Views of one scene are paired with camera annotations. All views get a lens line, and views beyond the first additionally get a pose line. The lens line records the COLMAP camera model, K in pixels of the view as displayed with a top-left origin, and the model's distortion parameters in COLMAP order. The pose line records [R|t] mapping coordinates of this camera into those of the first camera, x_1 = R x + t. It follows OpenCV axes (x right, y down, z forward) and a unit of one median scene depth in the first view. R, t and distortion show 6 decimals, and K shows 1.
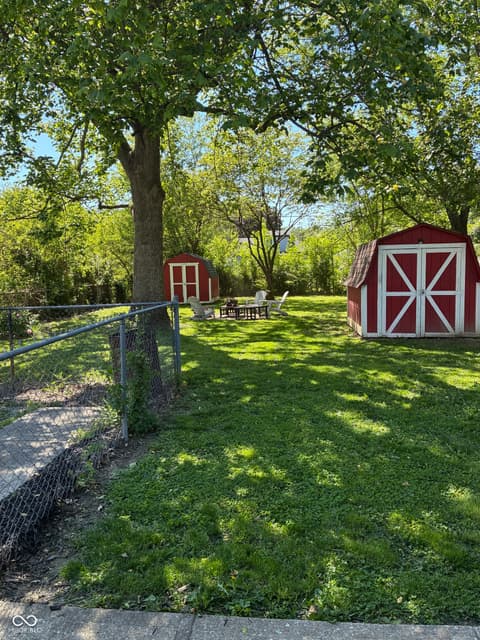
lens RADIAL K [[488.9, 0, 240.1], [0, 488.9, 319.2], [0, 0, 1]] dist [0.031198, -0.039766]
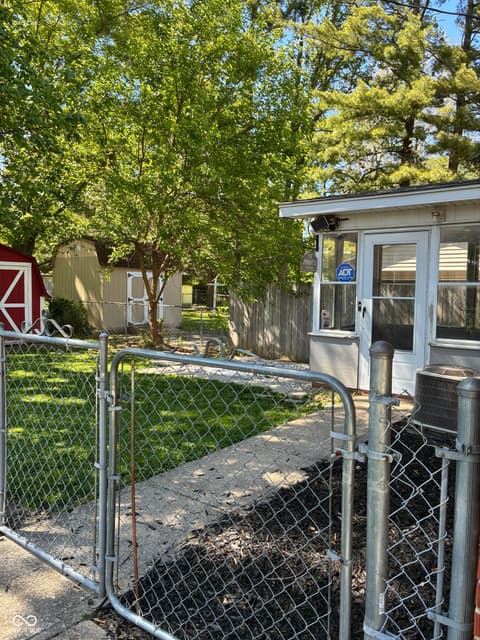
lens RADIAL K [[488.9, 0, 240.1], [0, 488.9, 317.5], [0, 0, 1]] dist [0.031198, -0.039766]
pose [[0.524591, -0.023208, 0.851038, -0.280206], [0.060770, 0.998099, -0.010241, 0.017949], [-0.849183, 0.057090, 0.525004, -0.040066]]
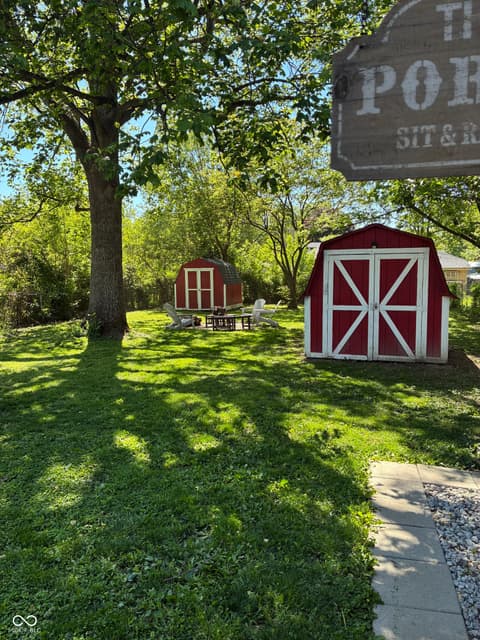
lens RADIAL K [[488.9, 0, 238.5], [0, 488.9, 319.1], [0, 0, 1]] dist [0.031198, -0.039766]
pose [[0.984821, 0.029500, -0.171050, 0.284374], [-0.031392, 0.999472, -0.008367, -0.019357], [0.170713, 0.013610, 0.985227, 0.142103]]
